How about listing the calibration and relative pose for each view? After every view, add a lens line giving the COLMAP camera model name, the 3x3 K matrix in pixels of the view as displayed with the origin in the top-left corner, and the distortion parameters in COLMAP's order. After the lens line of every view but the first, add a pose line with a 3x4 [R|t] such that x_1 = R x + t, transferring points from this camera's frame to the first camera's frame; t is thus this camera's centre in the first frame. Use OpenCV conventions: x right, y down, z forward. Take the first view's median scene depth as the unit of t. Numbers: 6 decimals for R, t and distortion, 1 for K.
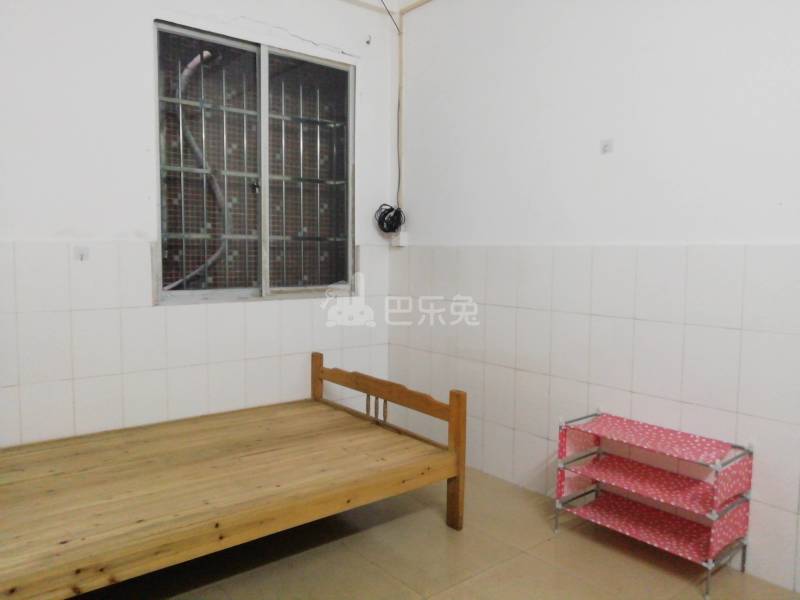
lens RADIAL K [[578.4, 0, 396.5], [0, 578.4, 296.3], [0, 0, 1]] dist [0.001608, -0.007917]
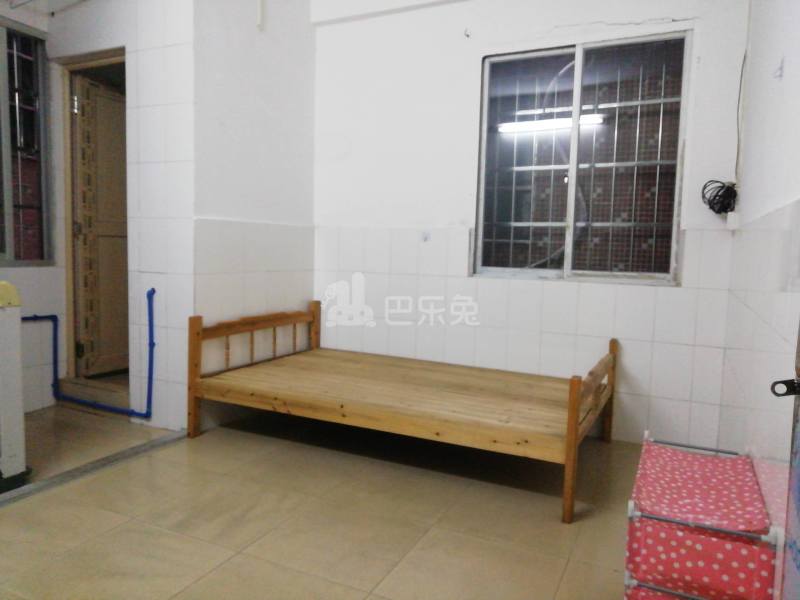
lens RADIAL K [[578.4, 0, 400.3], [0, 578.4, 302.5], [0, 0, 1]] dist [0.001608, -0.007917]
pose [[0.440745, 0.091453, -0.892961, 0.568062], [-0.086243, 0.994509, 0.059285, 0.007894], [0.893480, 0.050882, 0.446212, 0.223119]]
